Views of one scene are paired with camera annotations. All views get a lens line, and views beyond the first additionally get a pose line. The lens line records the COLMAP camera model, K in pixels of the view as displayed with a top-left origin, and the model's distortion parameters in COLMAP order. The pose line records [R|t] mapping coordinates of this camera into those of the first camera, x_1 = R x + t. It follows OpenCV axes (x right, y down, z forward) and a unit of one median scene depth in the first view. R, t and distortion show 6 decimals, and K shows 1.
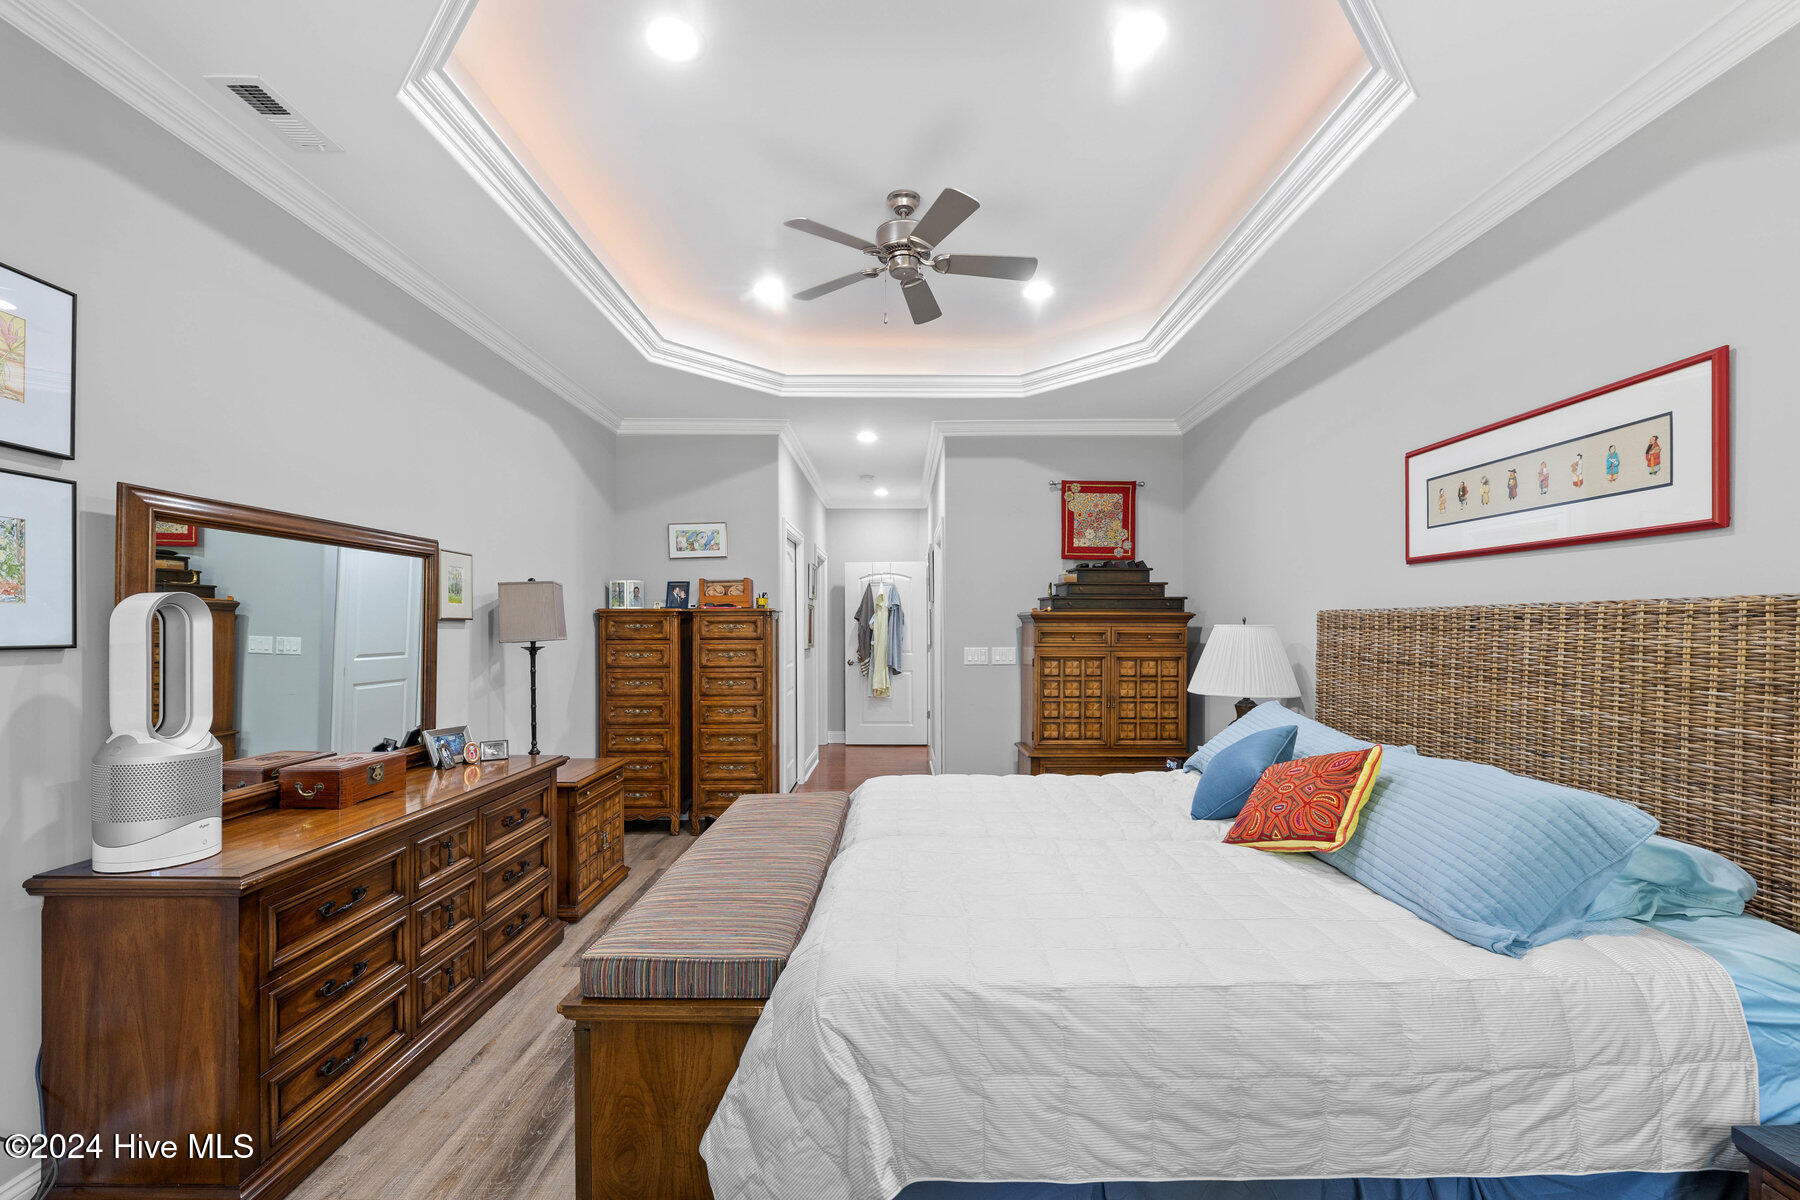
lens RADIAL K [[781.4, 0, 900.0], [0, 781.4, 619.4], [0, 0, 1]] dist [-0.003167, 0.000440]
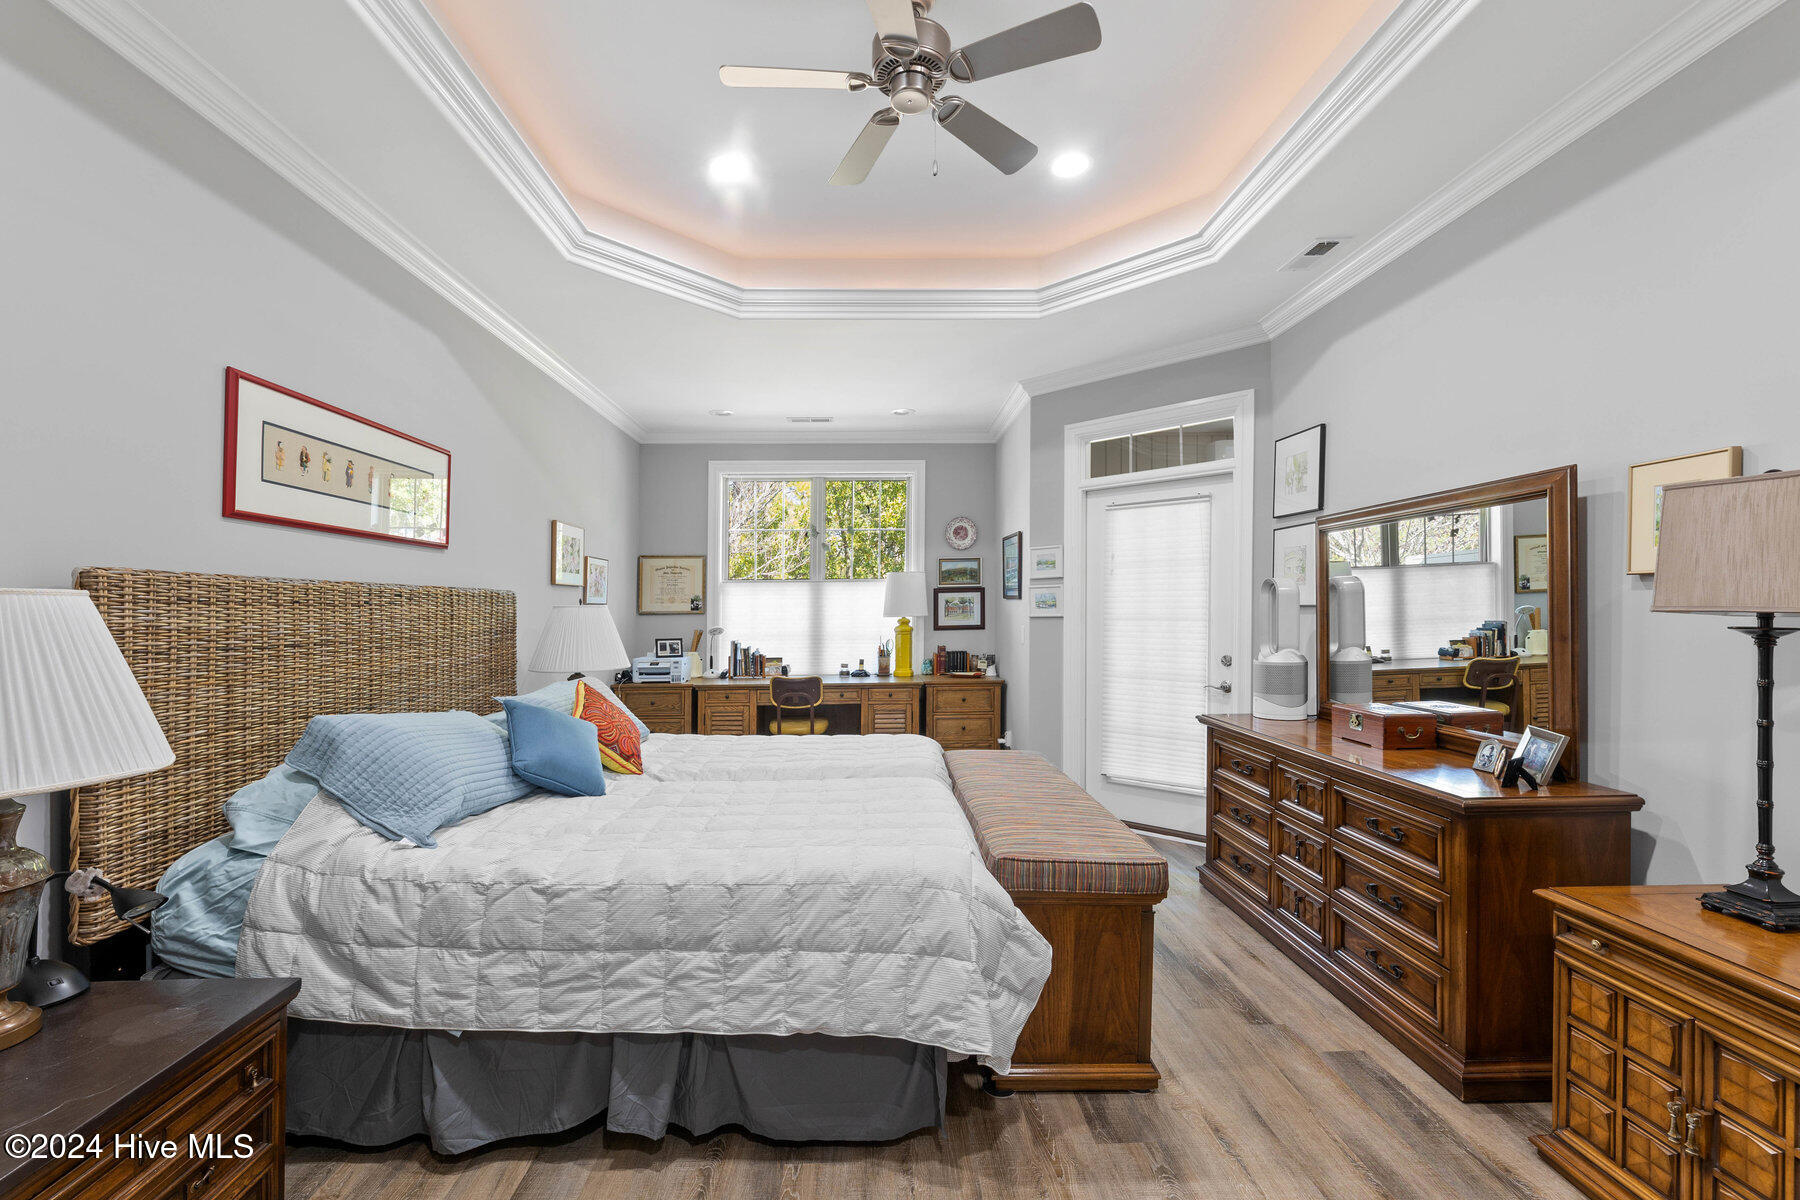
lens RADIAL K [[781.4, 0, 896.1], [0, 781.4, 609.6], [0, 0, 1]] dist [-0.003167, 0.000440]
pose [[-0.999605, 0.005463, -0.027576, 0.034149], [0.005985, 0.999804, -0.018851, 0.041714], [0.027467, -0.019009, -0.999442, 1.943504]]
